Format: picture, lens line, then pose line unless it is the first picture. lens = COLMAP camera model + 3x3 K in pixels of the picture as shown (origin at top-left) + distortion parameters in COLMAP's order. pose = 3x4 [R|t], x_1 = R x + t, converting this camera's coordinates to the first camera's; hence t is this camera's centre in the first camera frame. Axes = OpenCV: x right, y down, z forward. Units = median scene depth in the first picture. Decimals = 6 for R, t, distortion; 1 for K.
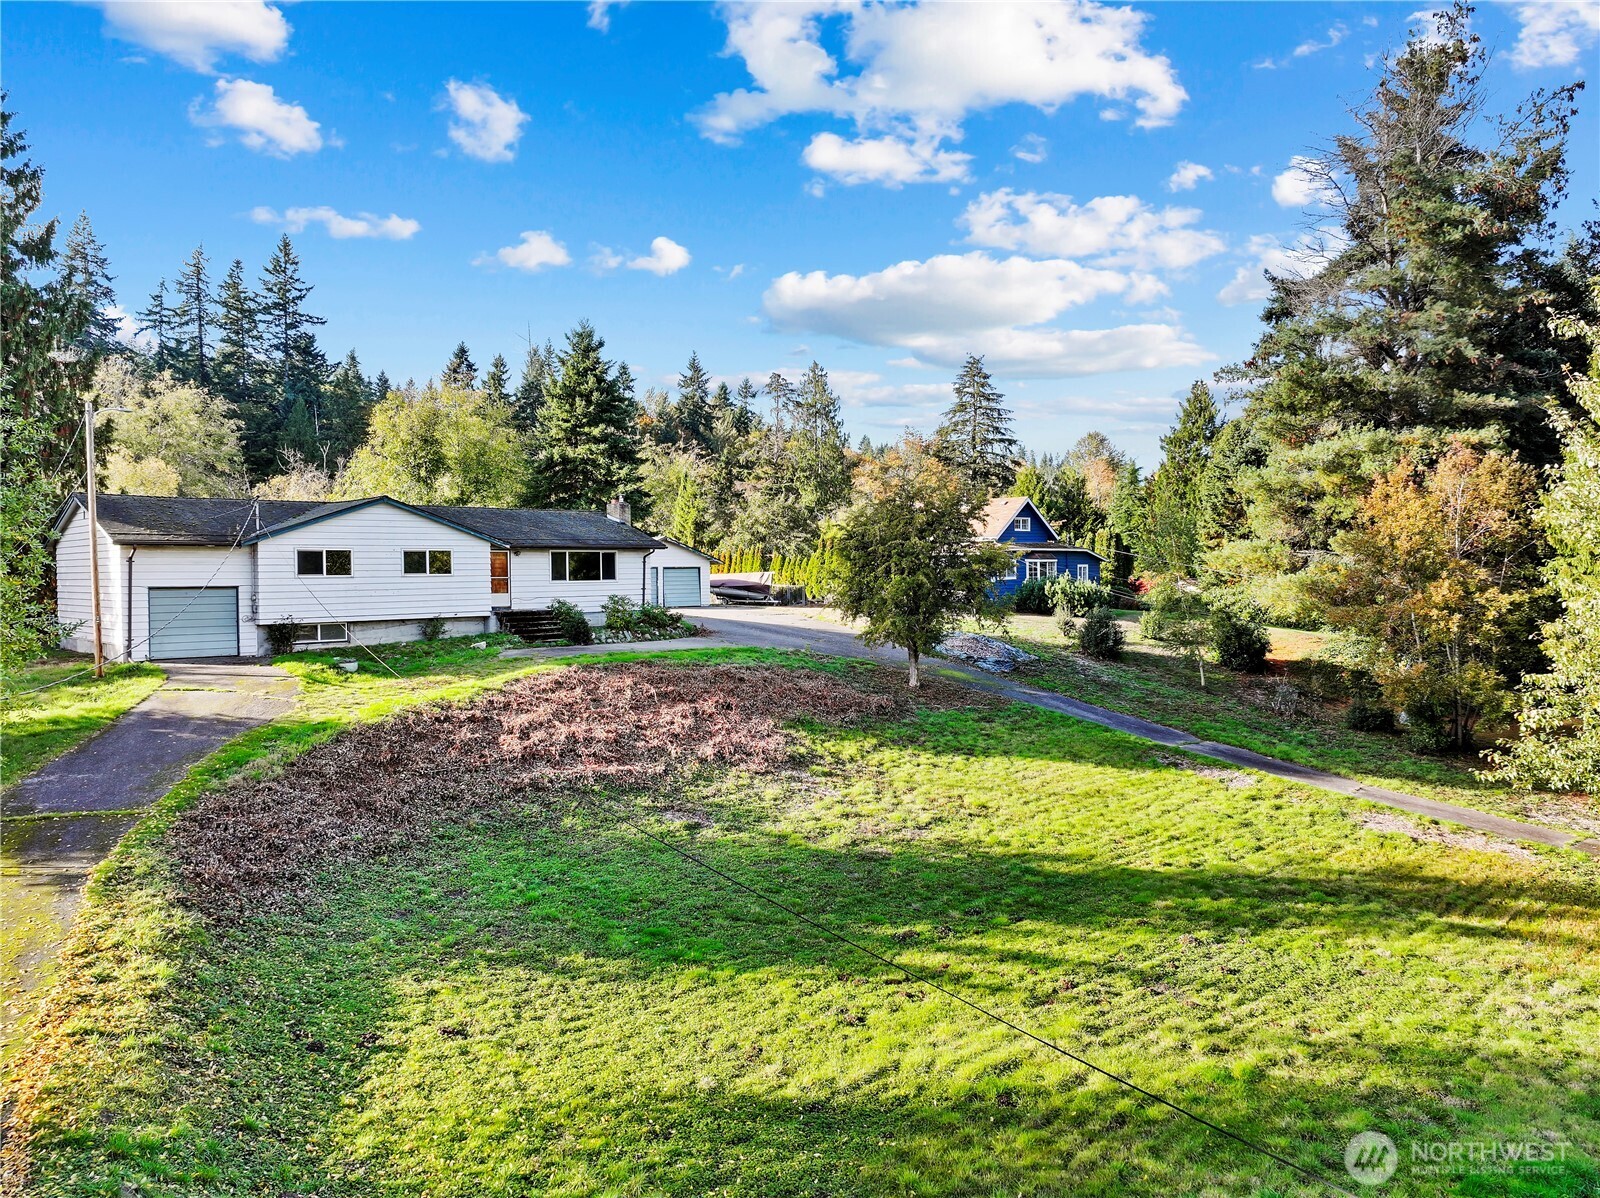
lens RADIAL K [[1128.0, 0, 809.2], [0, 1128.0, 594.0], [0, 0, 1]] dist [0.003410, 0.001051]
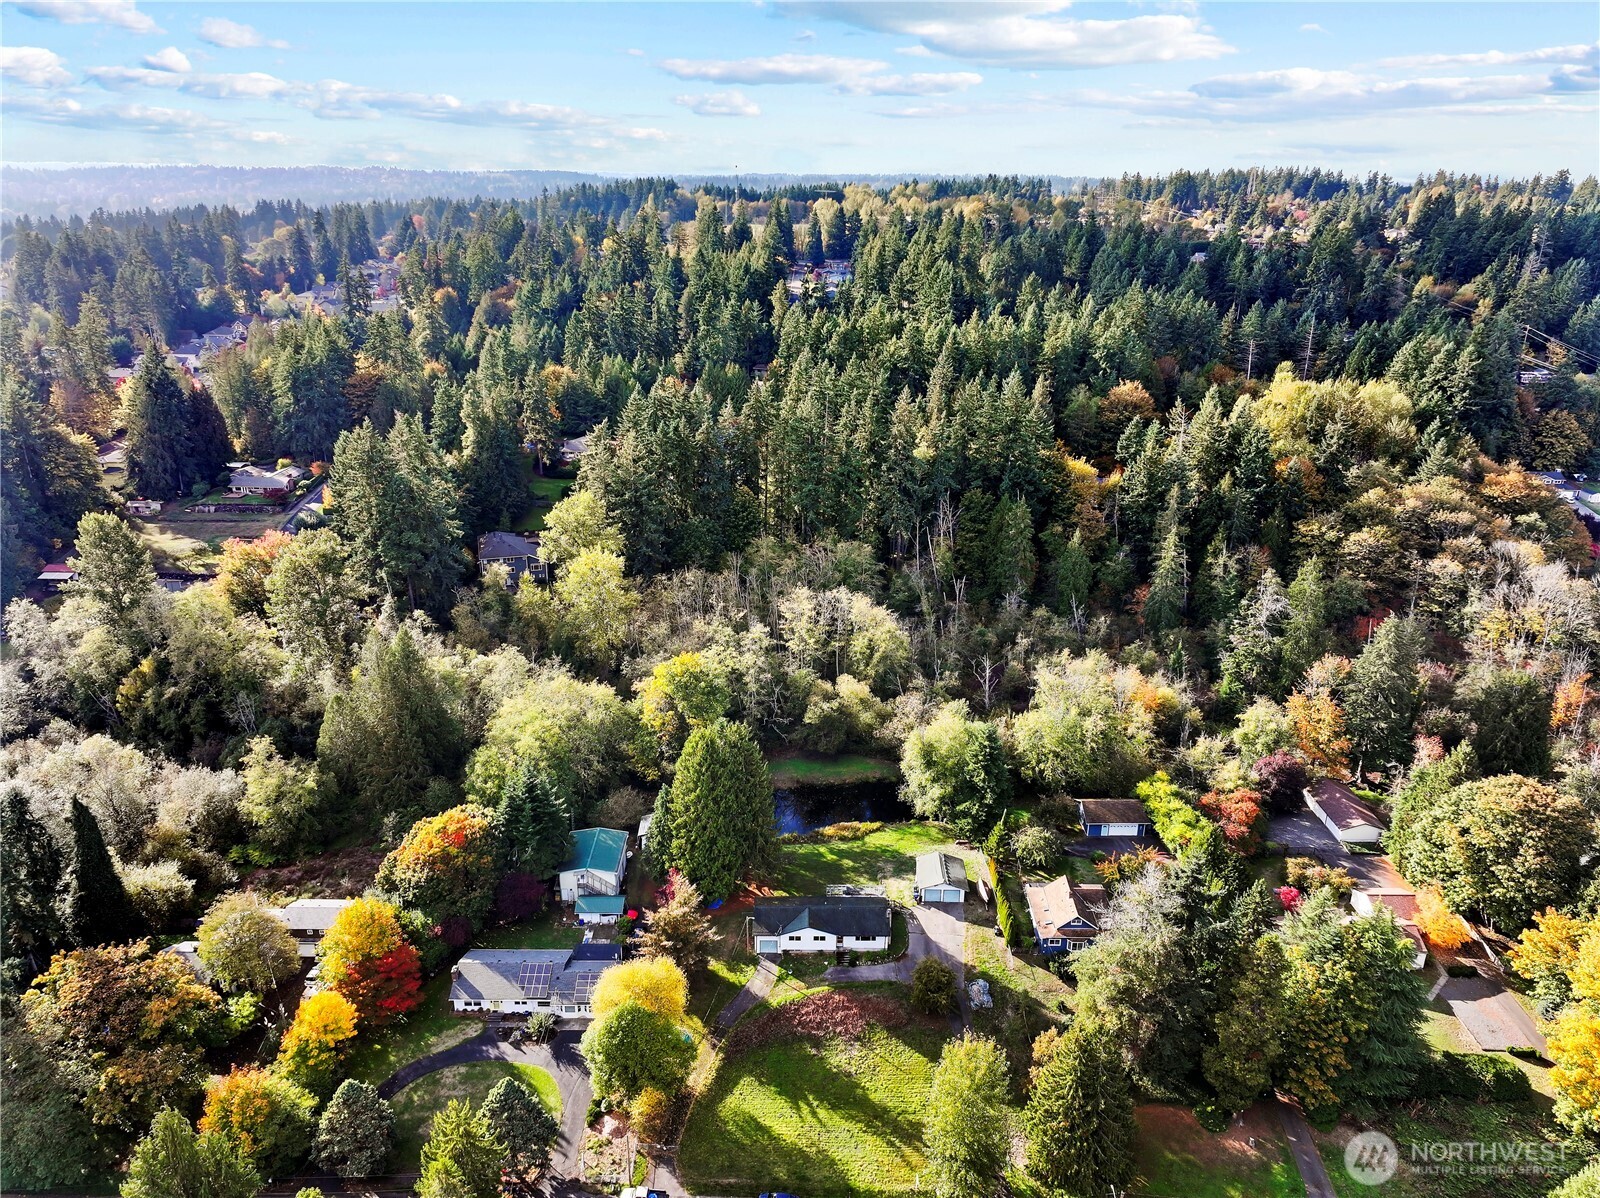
lens RADIAL K [[1135.6, 0, 811.5], [0, 1135.6, 596.9], [0, 0, 1]] dist [0.001473, 0.006738]
pose [[0.718422, 0.261287, -0.644669, 0.973700], [-0.024007, 0.935533, 0.352422, -1.299757], [0.695193, -0.237712, 0.678380, -0.753769]]
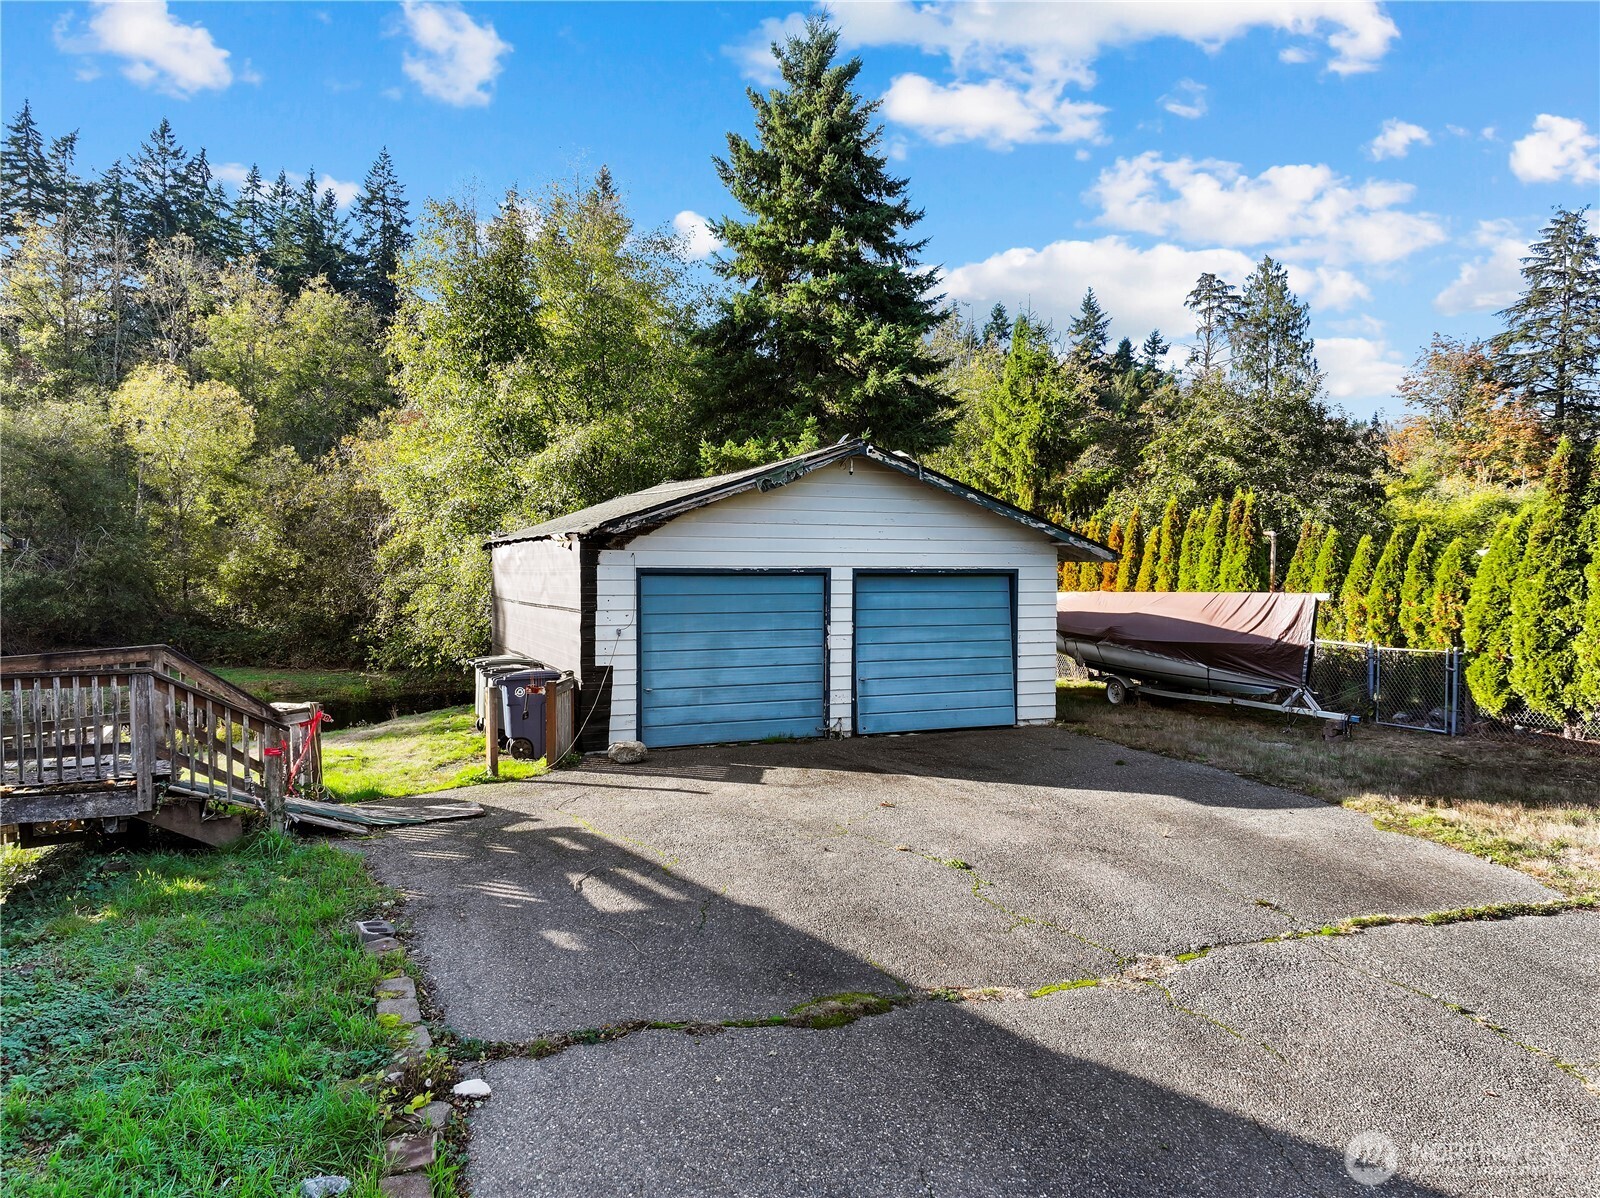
lens RADIAL K [[1125.9, 0, 816.0], [0, 1125.9, 592.5], [0, 0, 1]] dist [0.007375, -0.000287]
pose [[0.942559, 0.023121, -0.333238, -0.043564], [-0.020514, 0.999725, 0.011339, -0.016447], [0.333409, -0.003852, 0.942775, 0.589417]]
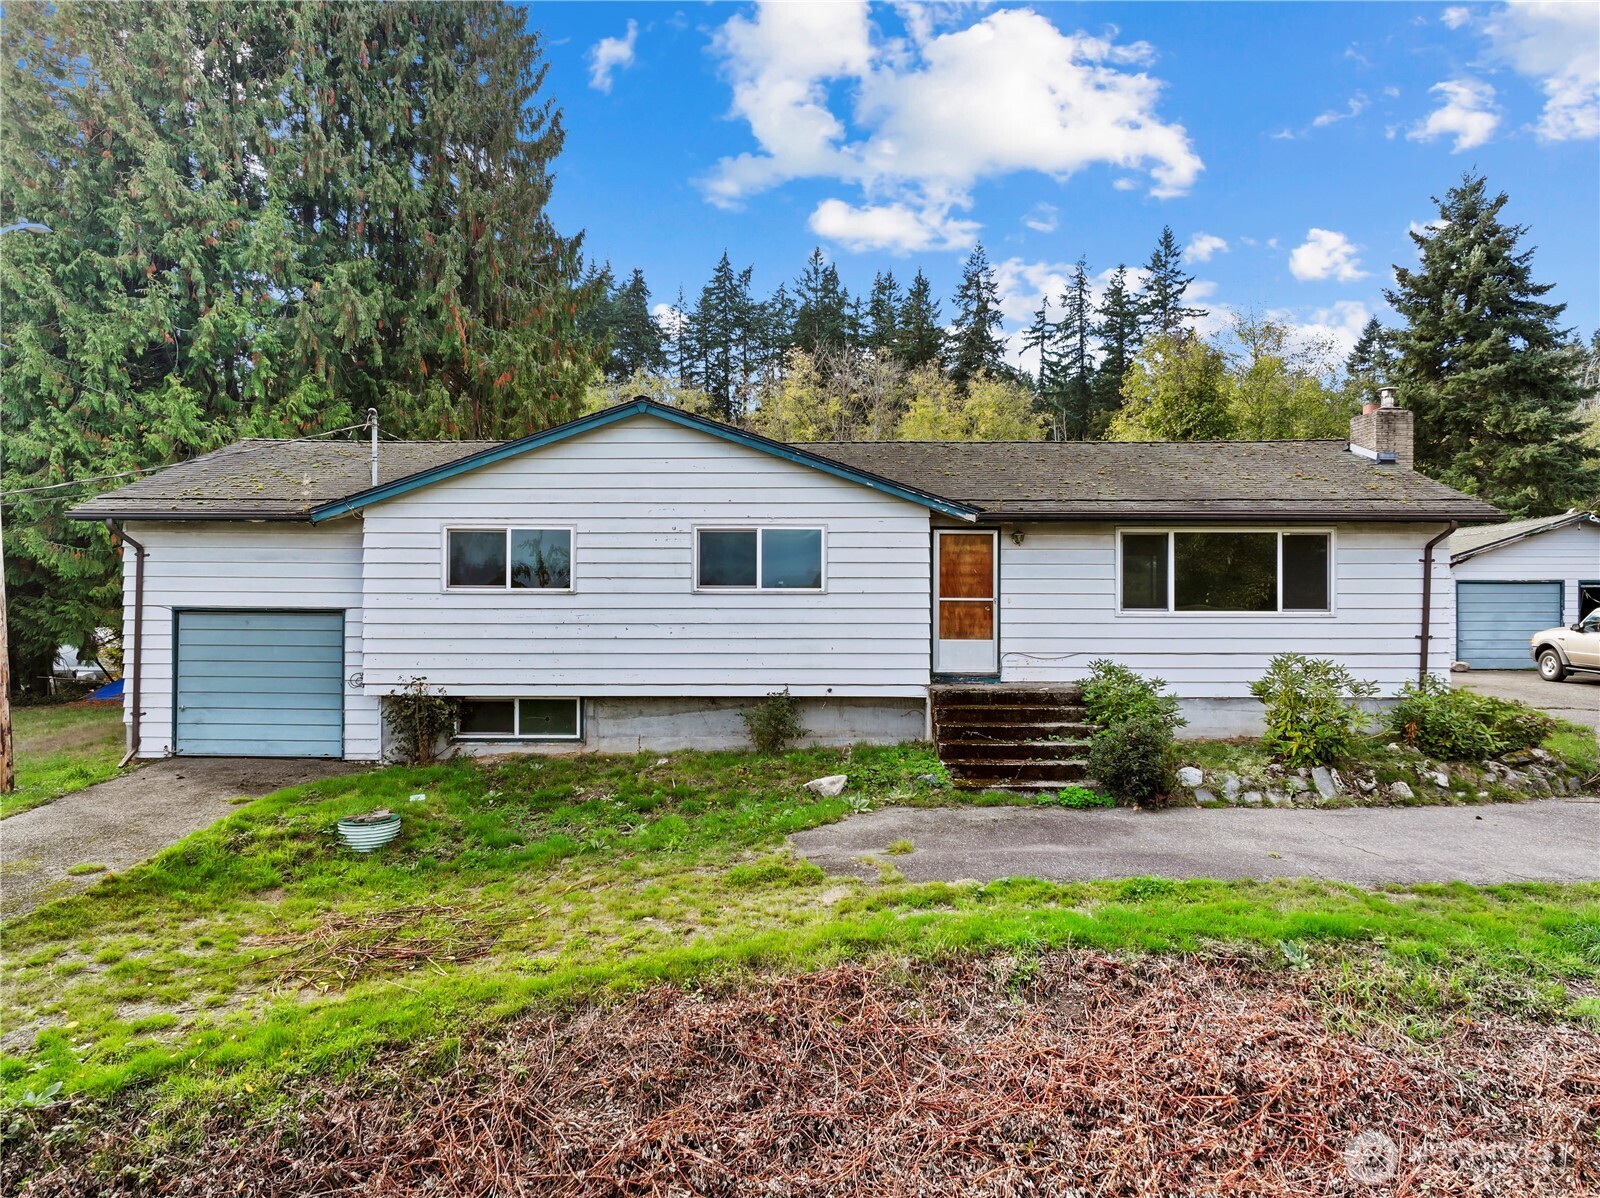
lens RADIAL K [[1128.0, 0, 809.2], [0, 1128.0, 594.0], [0, 0, 1]] dist [0.003410, 0.001051]
pose [[0.702145, 0.010689, -0.711954, -0.018343], [-0.022912, 0.999709, -0.007587, -0.006264], [0.711666, 0.021640, 0.702185, 0.355937]]
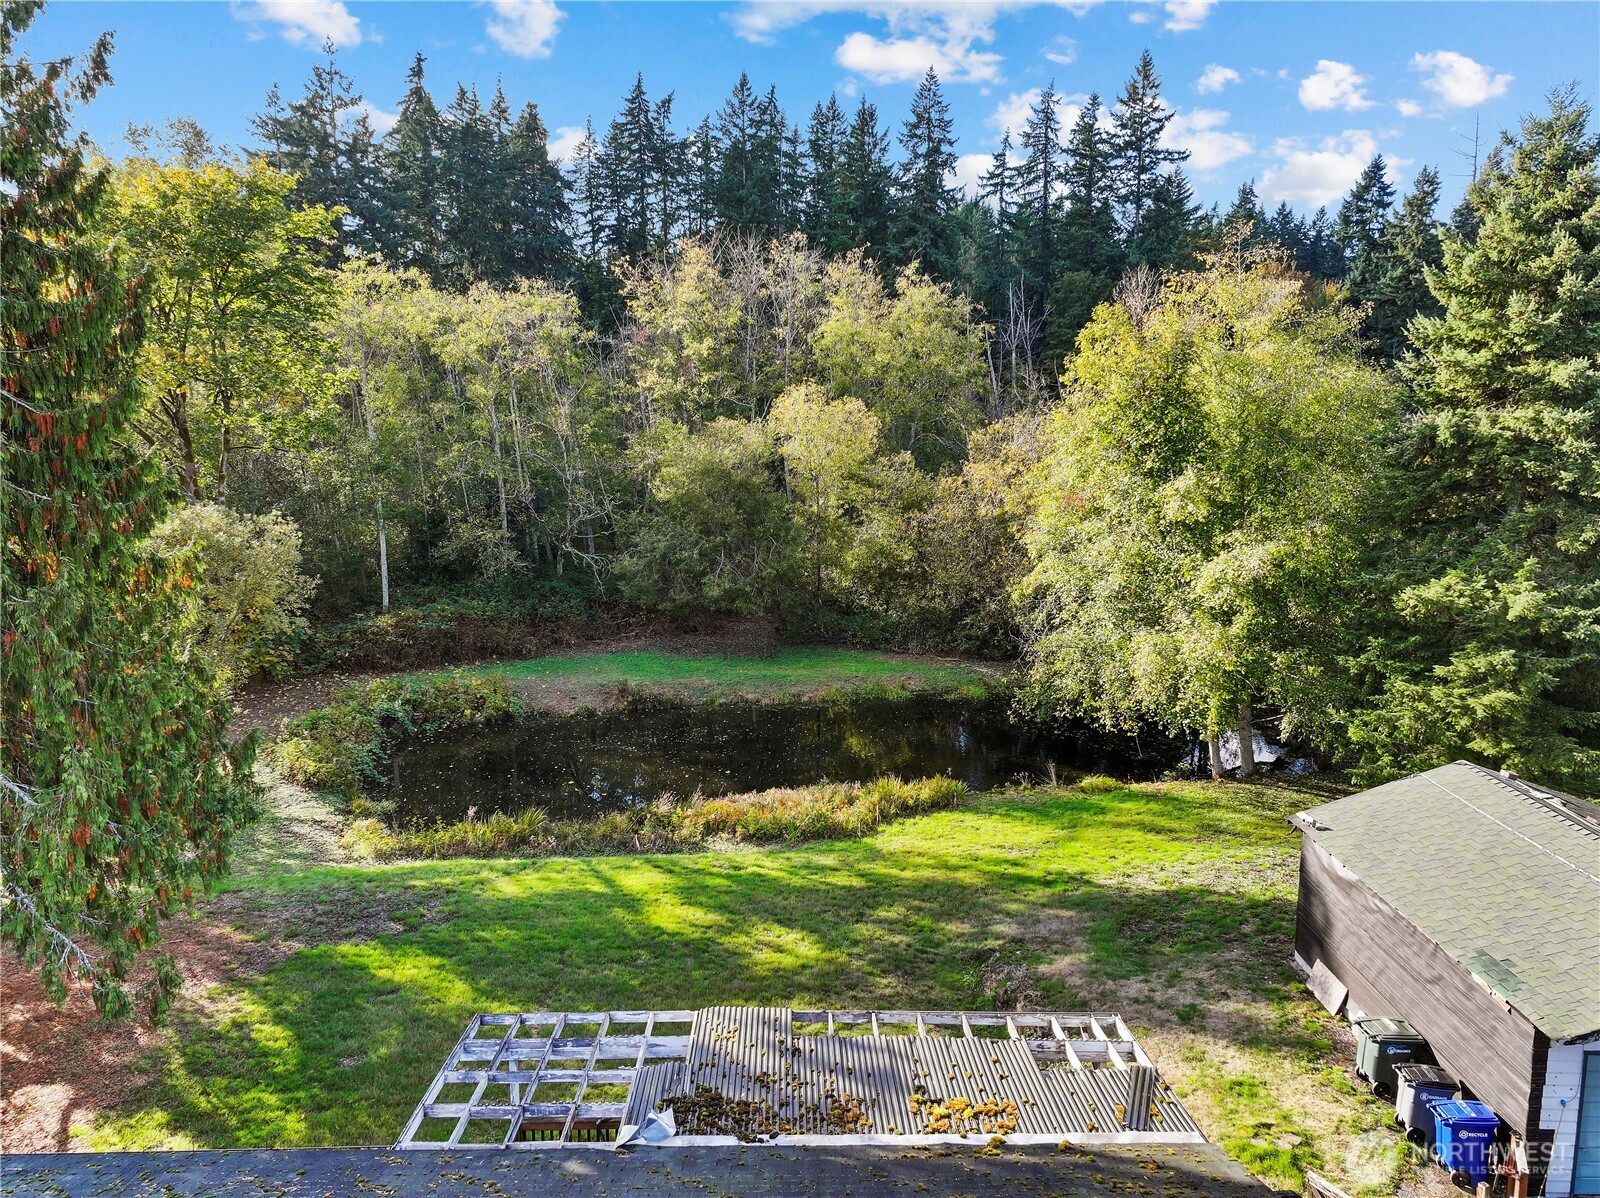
lens RADIAL K [[1135.6, 0, 811.5], [0, 1135.6, 596.9], [0, 0, 1]] dist [0.001473, 0.006738]
pose [[0.725367, 0.118570, -0.678073, -0.097974], [-0.020654, 0.988359, 0.150733, -0.120970], [0.688052, -0.095331, 0.719372, 0.515935]]
